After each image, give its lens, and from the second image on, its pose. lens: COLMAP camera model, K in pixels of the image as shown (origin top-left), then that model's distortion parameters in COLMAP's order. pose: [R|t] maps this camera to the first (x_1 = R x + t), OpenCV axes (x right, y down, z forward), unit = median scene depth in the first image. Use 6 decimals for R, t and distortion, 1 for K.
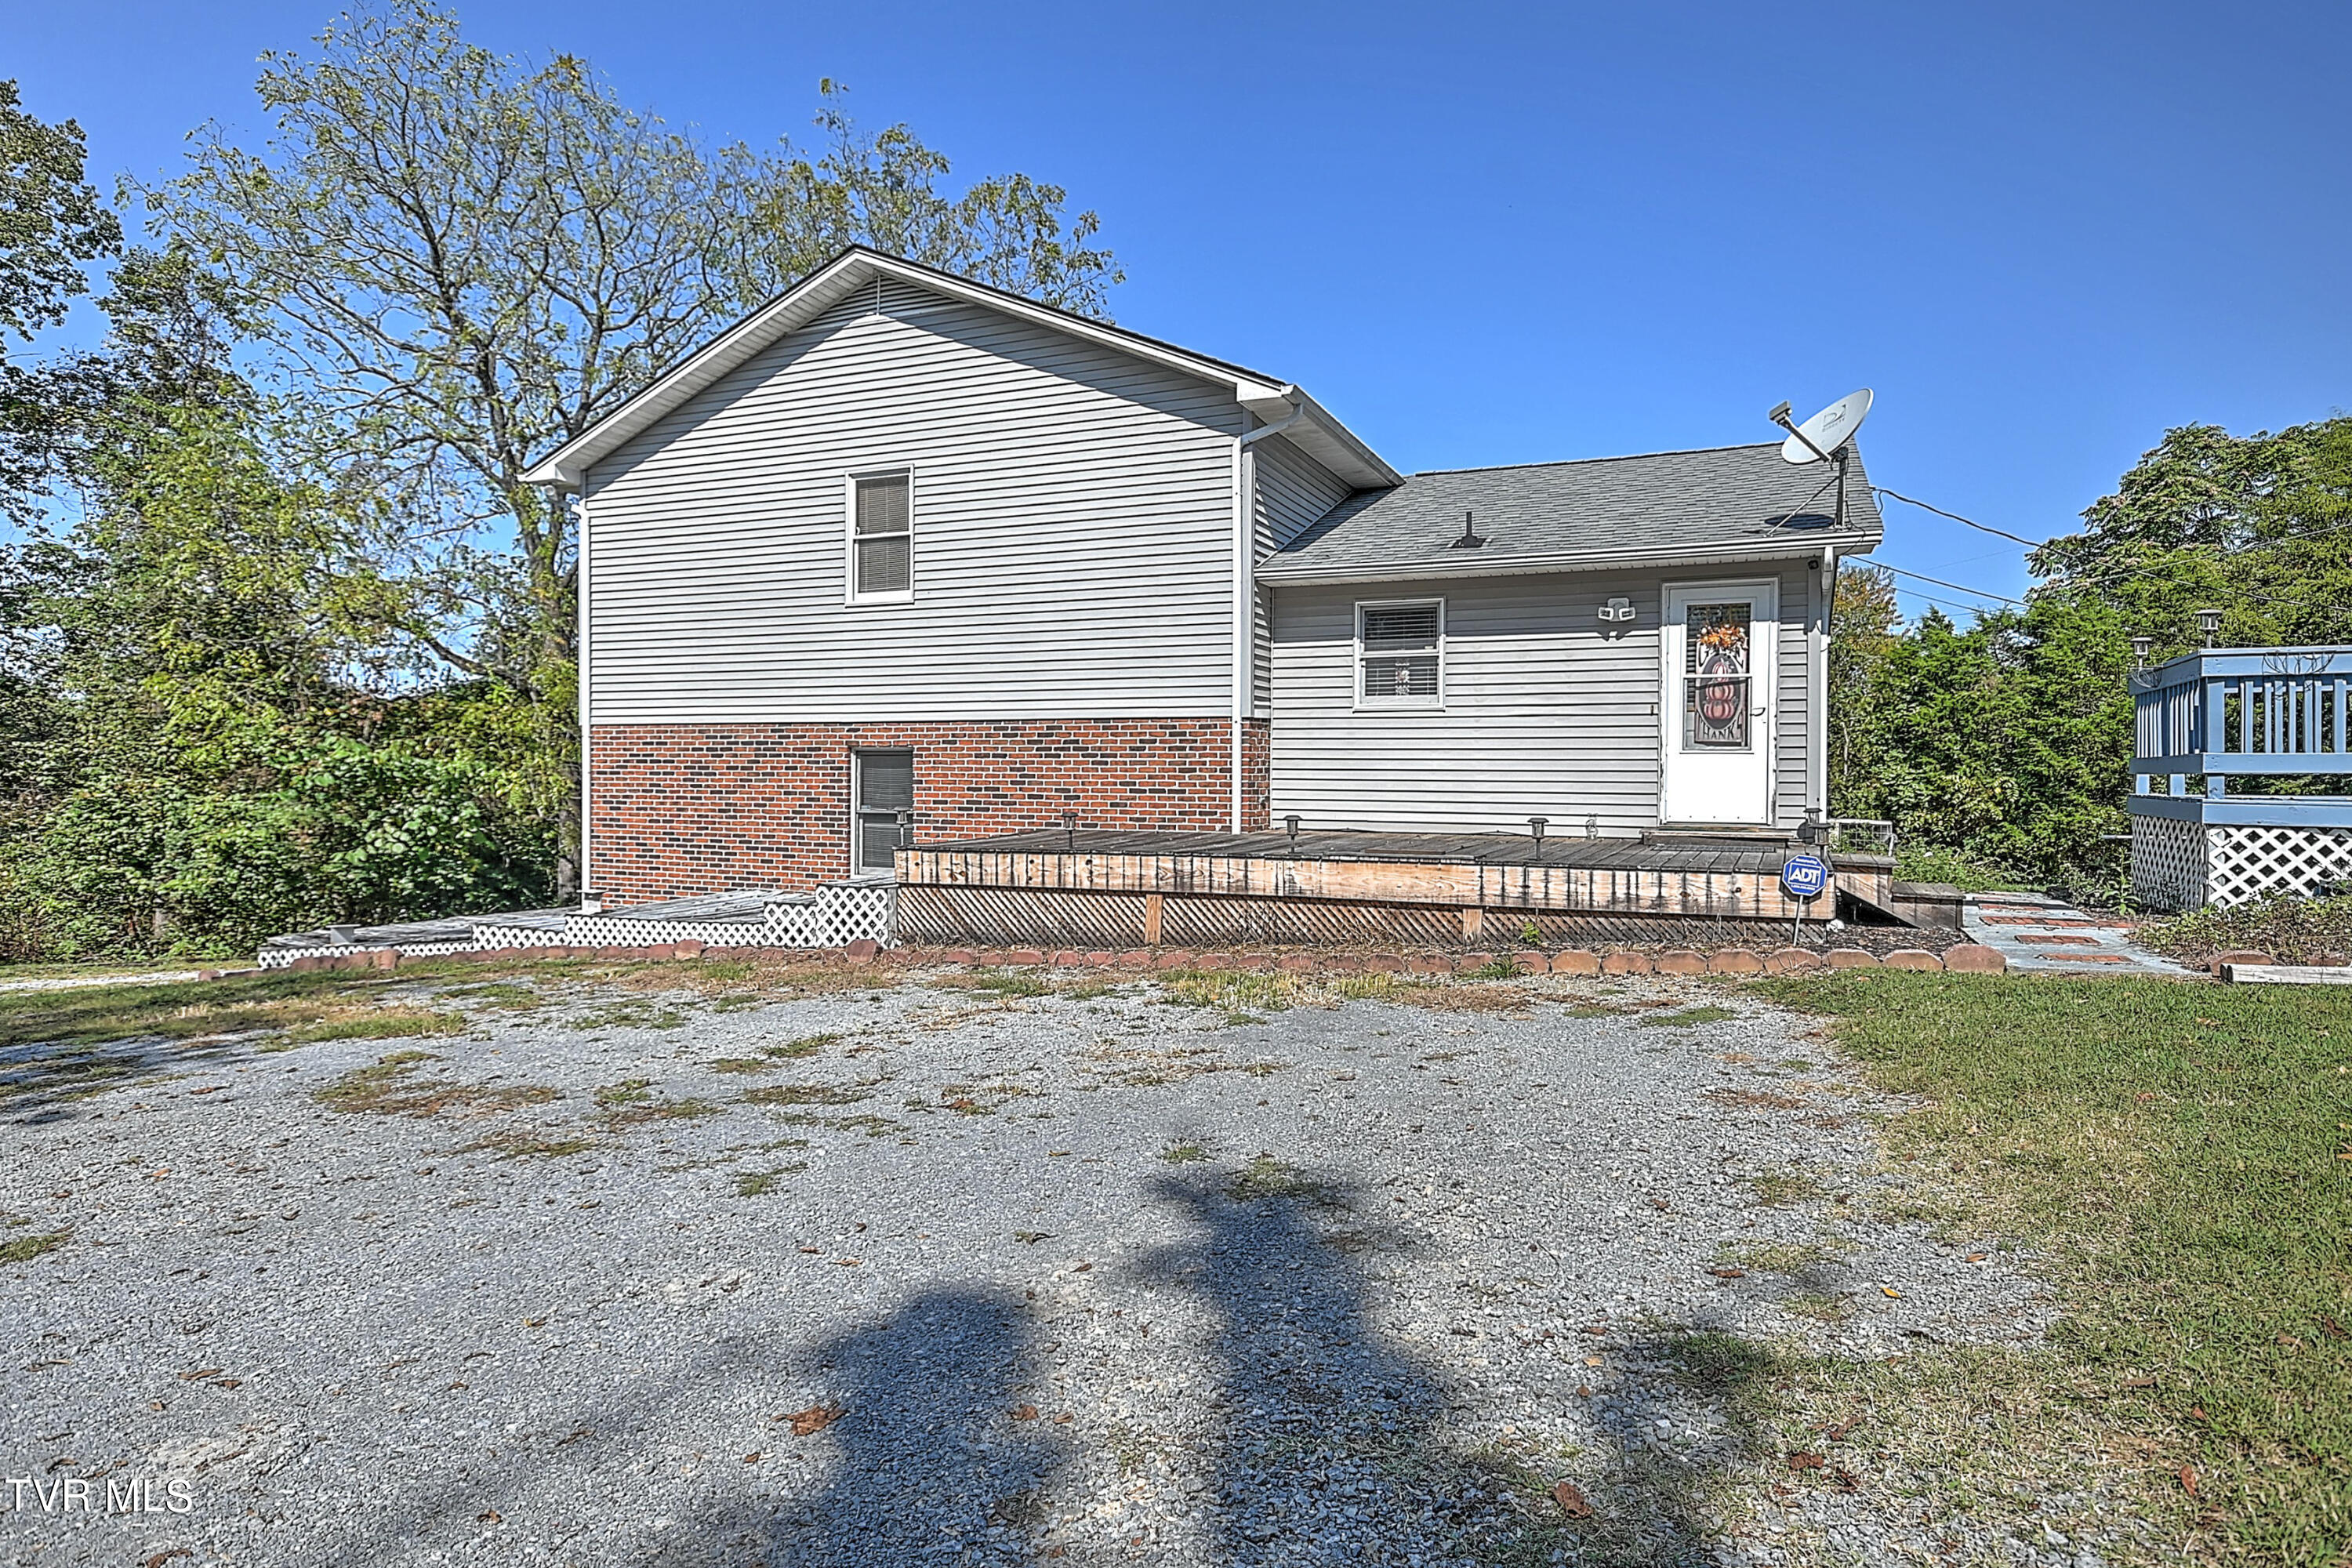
lens RADIAL K [[1377.1, 0, 1193.6], [0, 1377.1, 777.5], [0, 0, 1]] dist [0.031752, -0.003927]
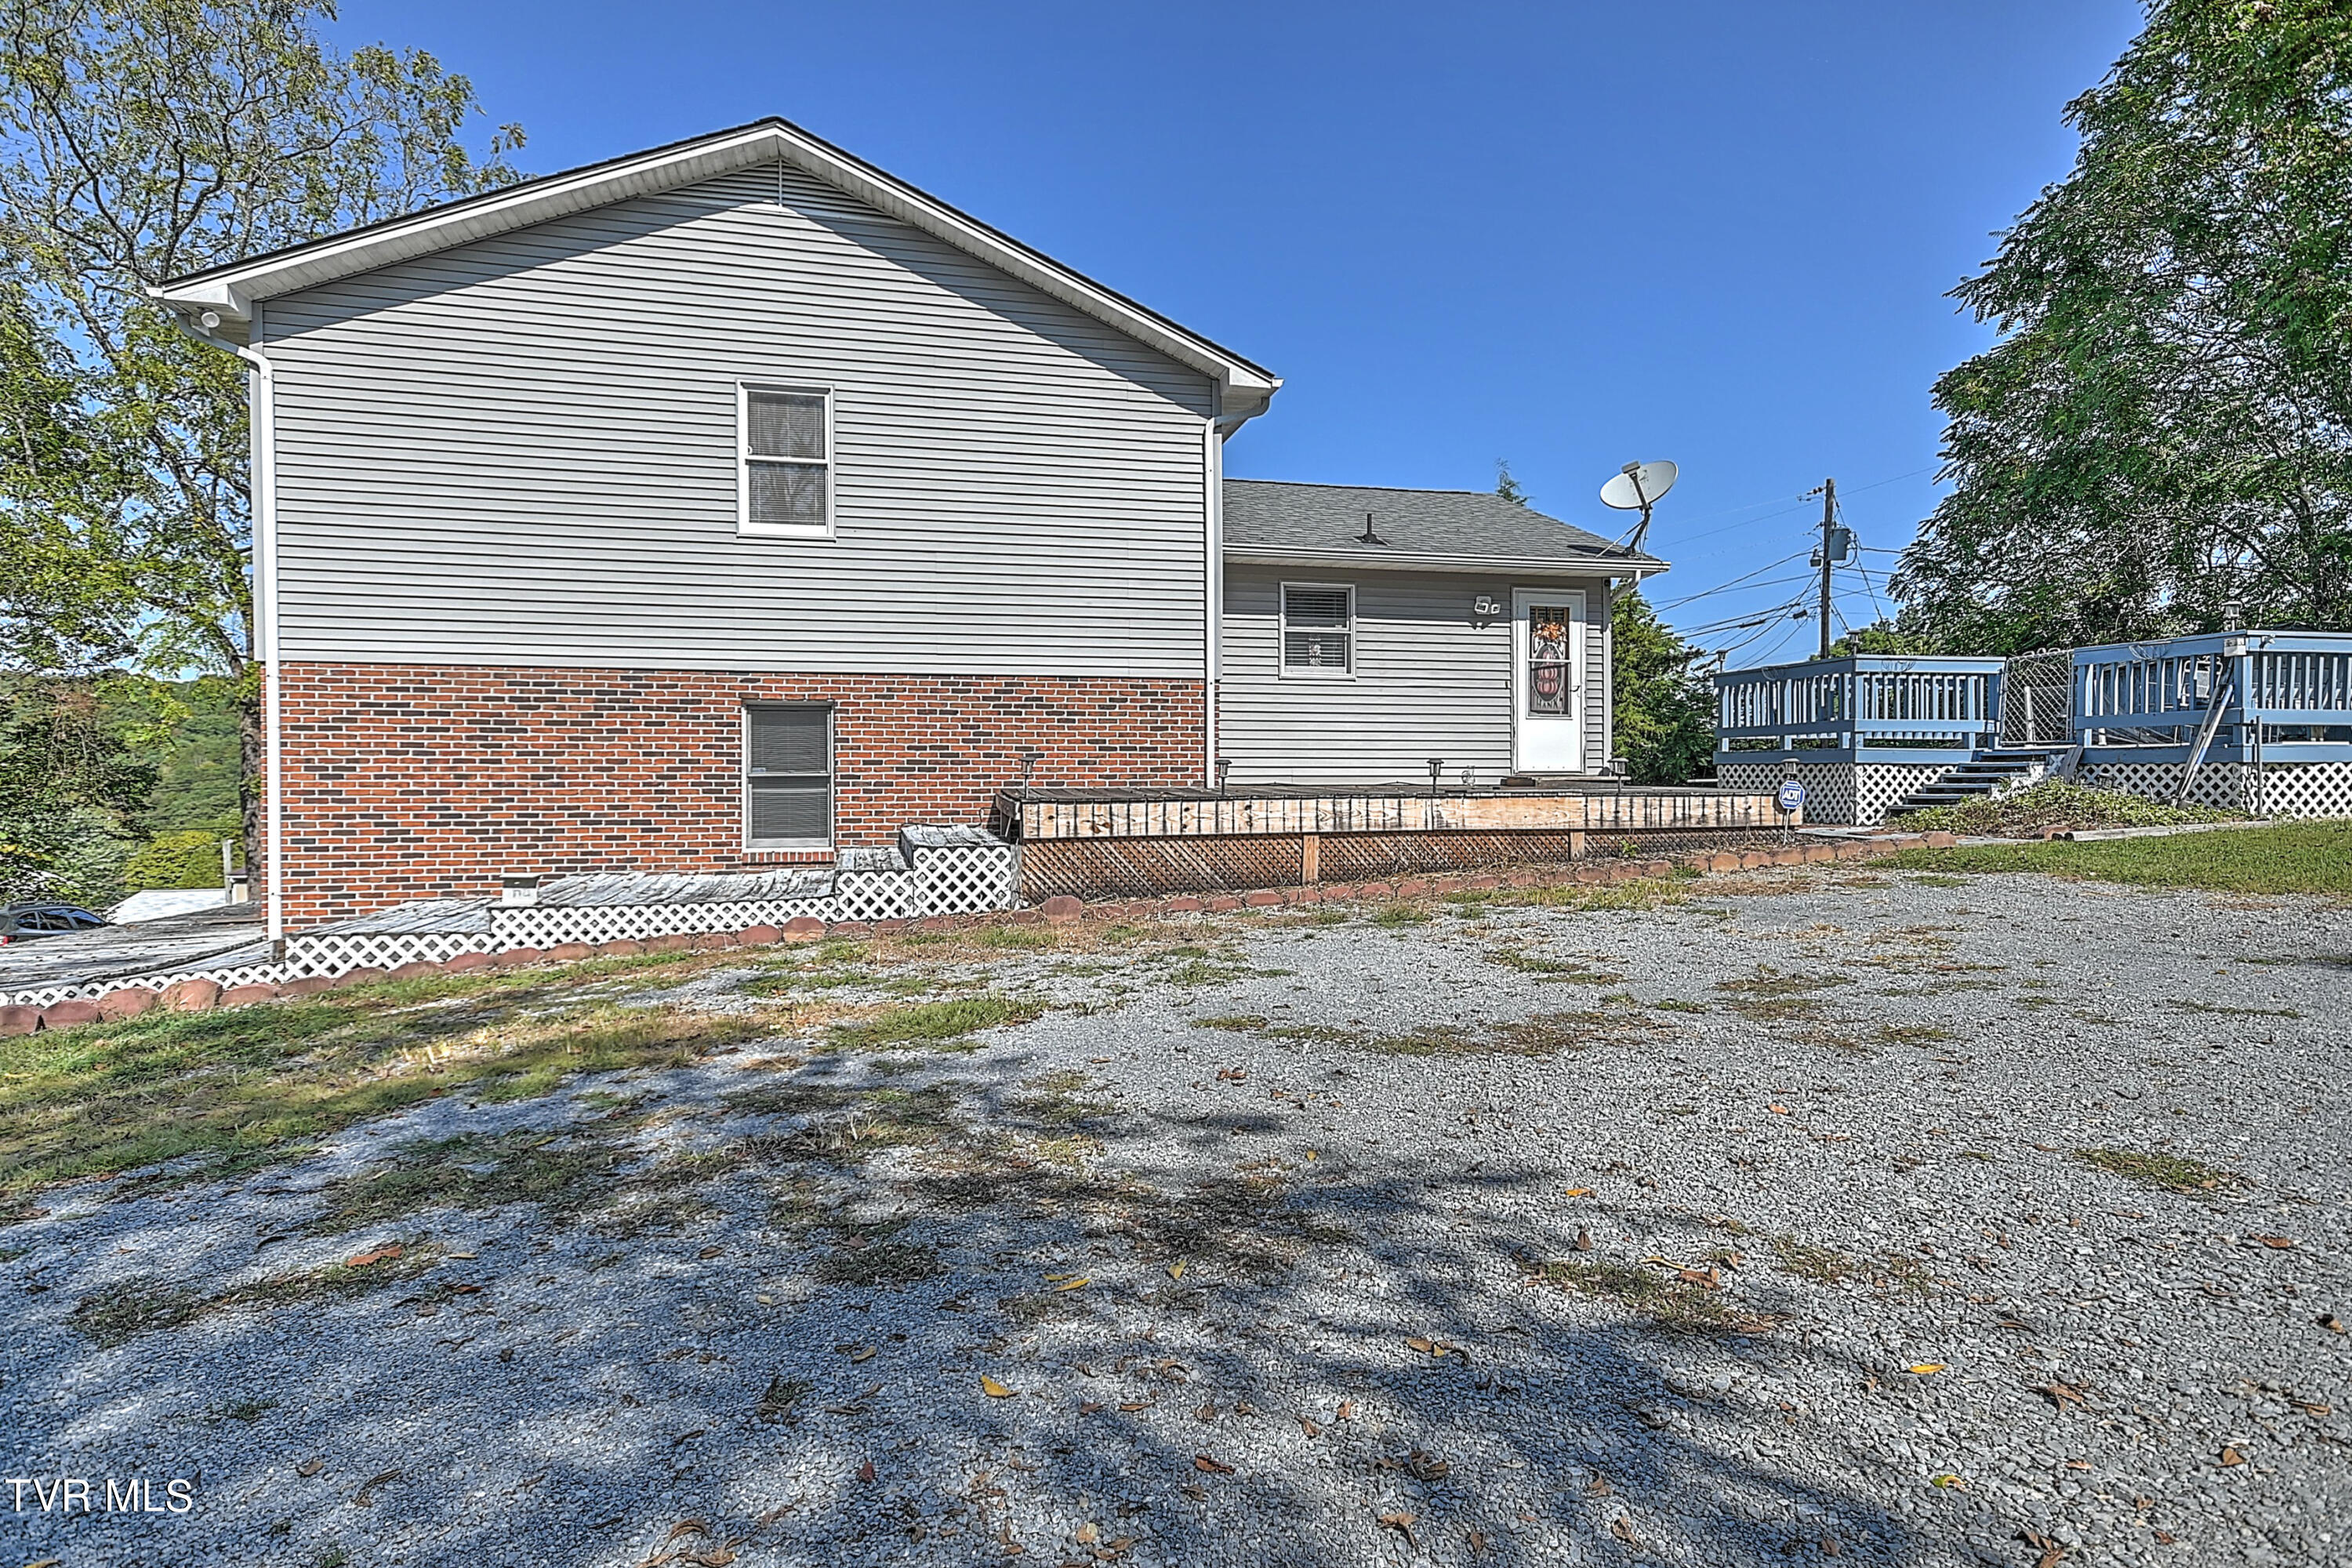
lens RADIAL K [[1252.2, 0, 1093.0], [0, 1252.2, 783.0], [0, 0, 1]] dist [0.035478, -0.005045]
pose [[0.791811, -0.006521, 0.610732, -0.672703], [0.008410, 0.999965, -0.000226, 0.038464], [-0.610709, 0.005315, 0.791838, 0.299019]]
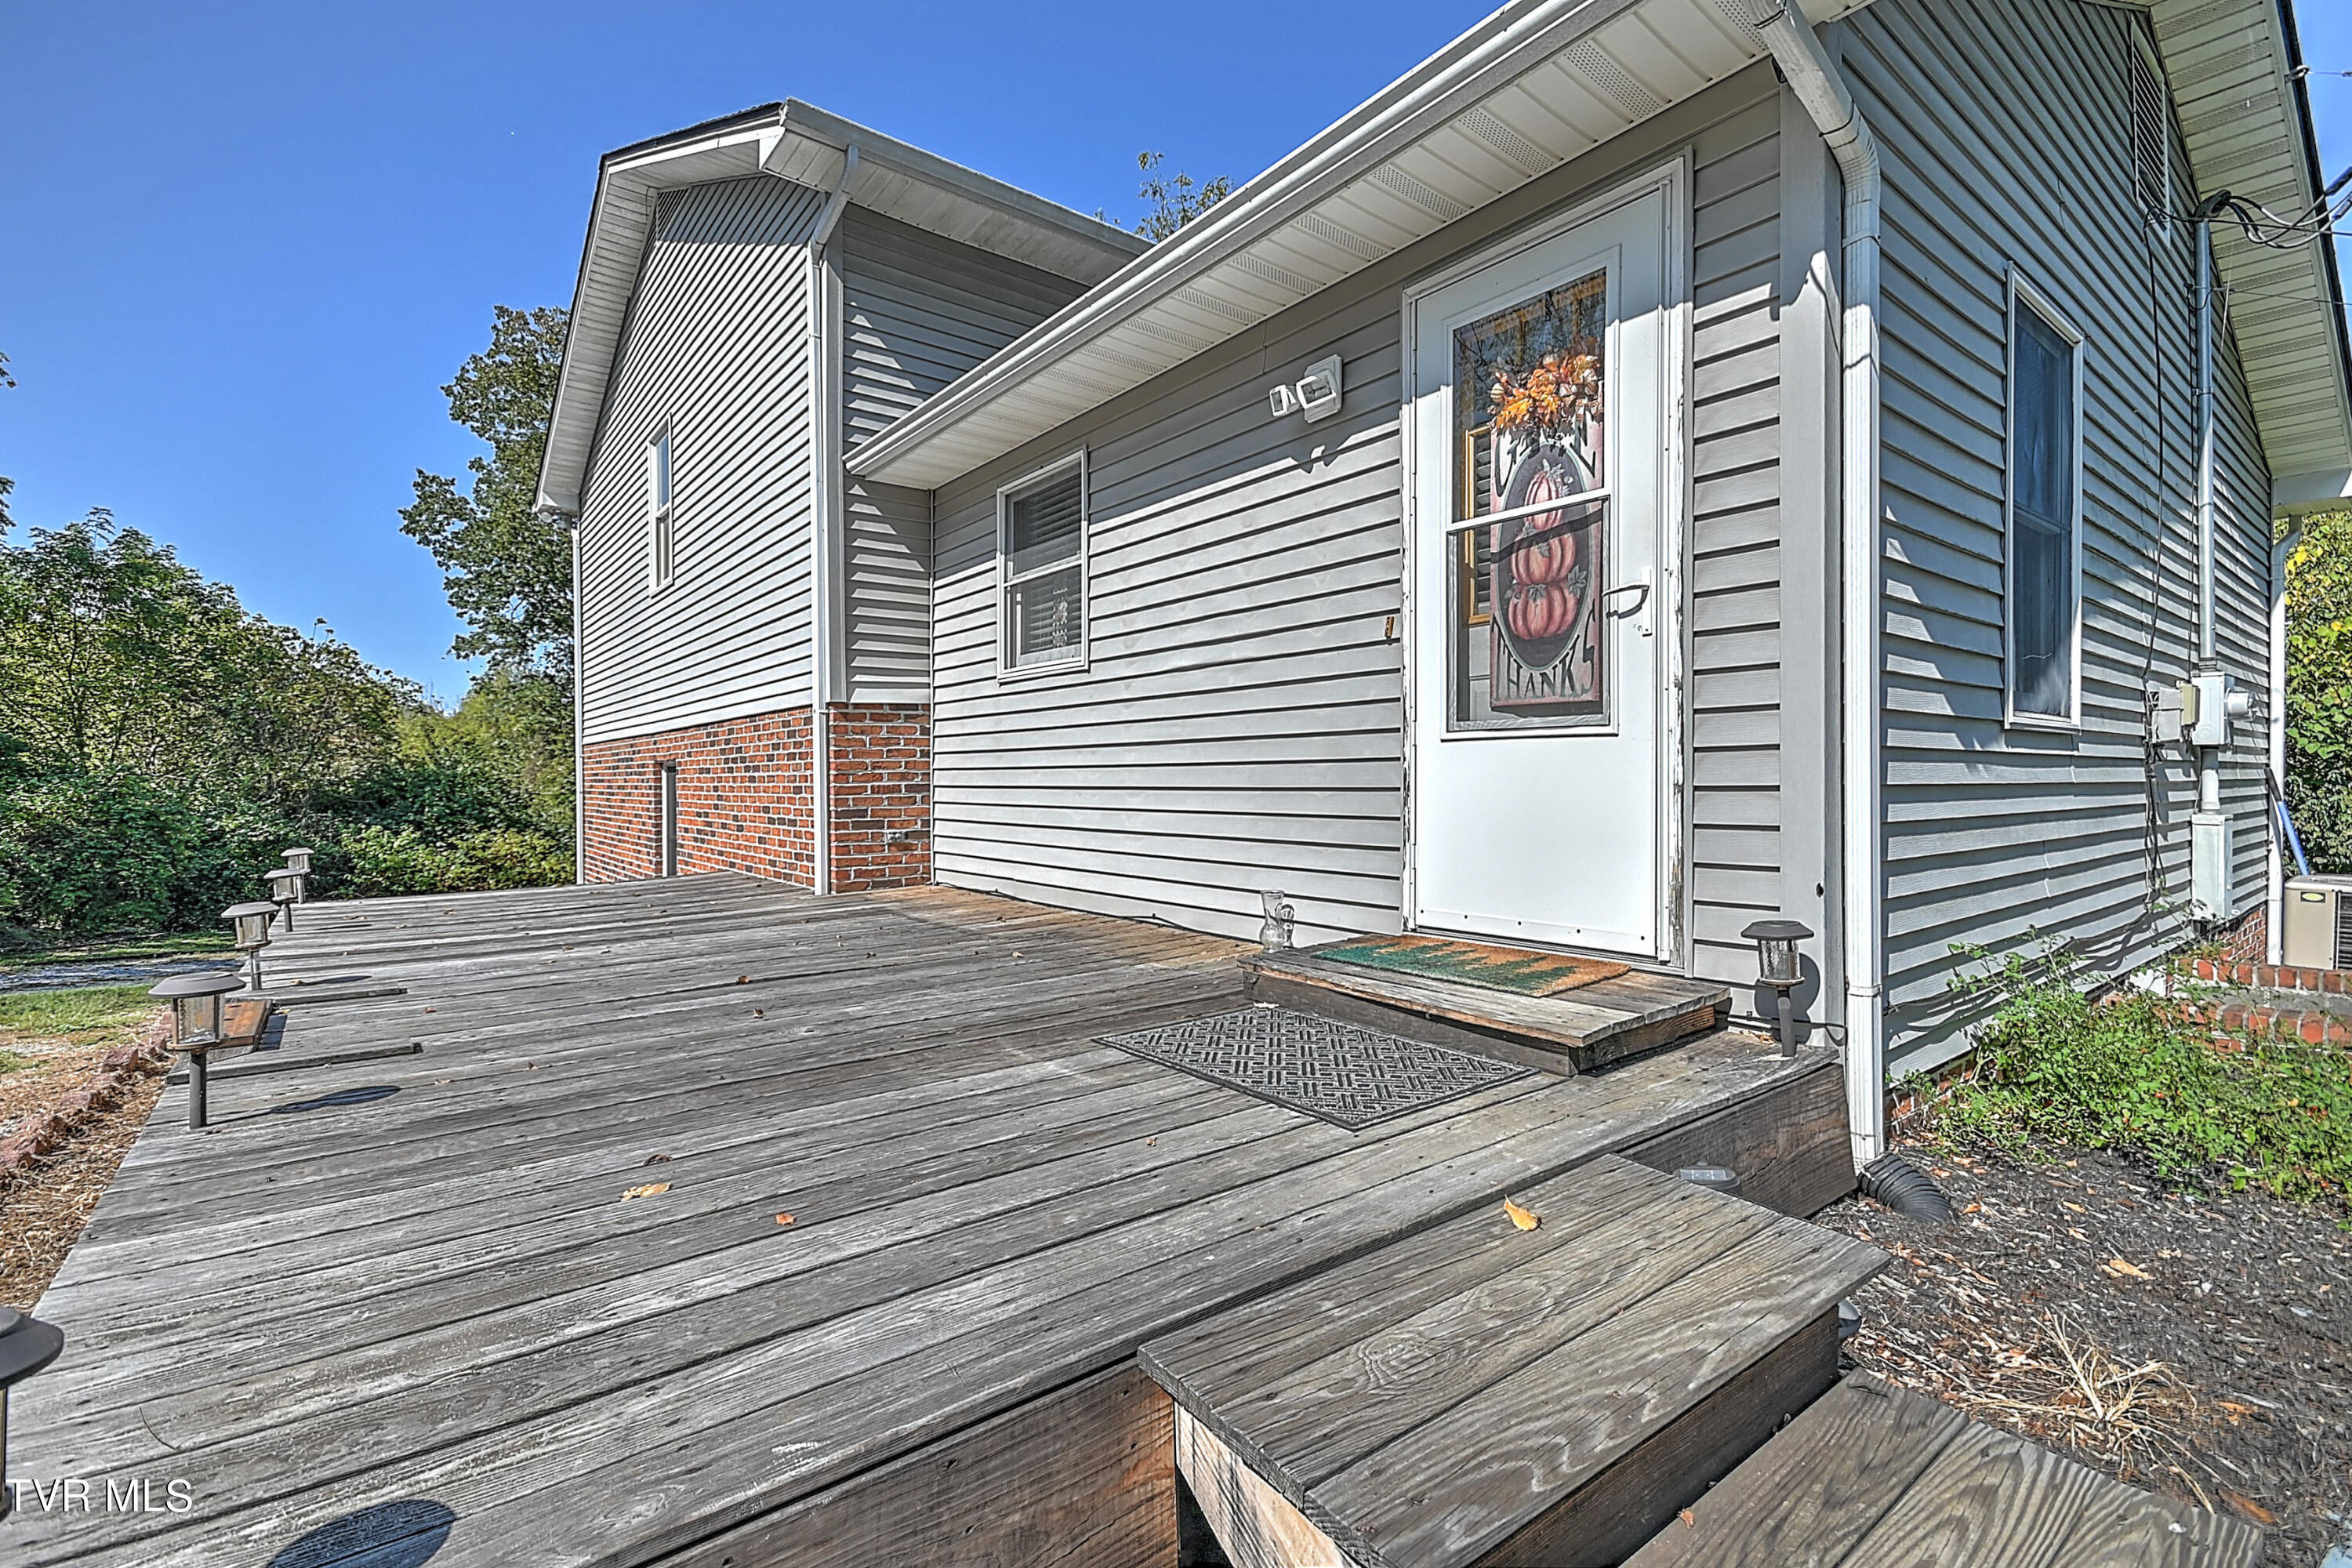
lens RADIAL K [[1059.0, 0, 1156.5], [0, 1059.0, 784.1], [0, 0, 1]] dist [0.025316, -0.011482]
pose [[0.878374, -0.008853, -0.477893, 0.404779], [0.009468, 0.999955, -0.001124, -0.006083], [0.477881, -0.003538, 0.878417, 0.691028]]
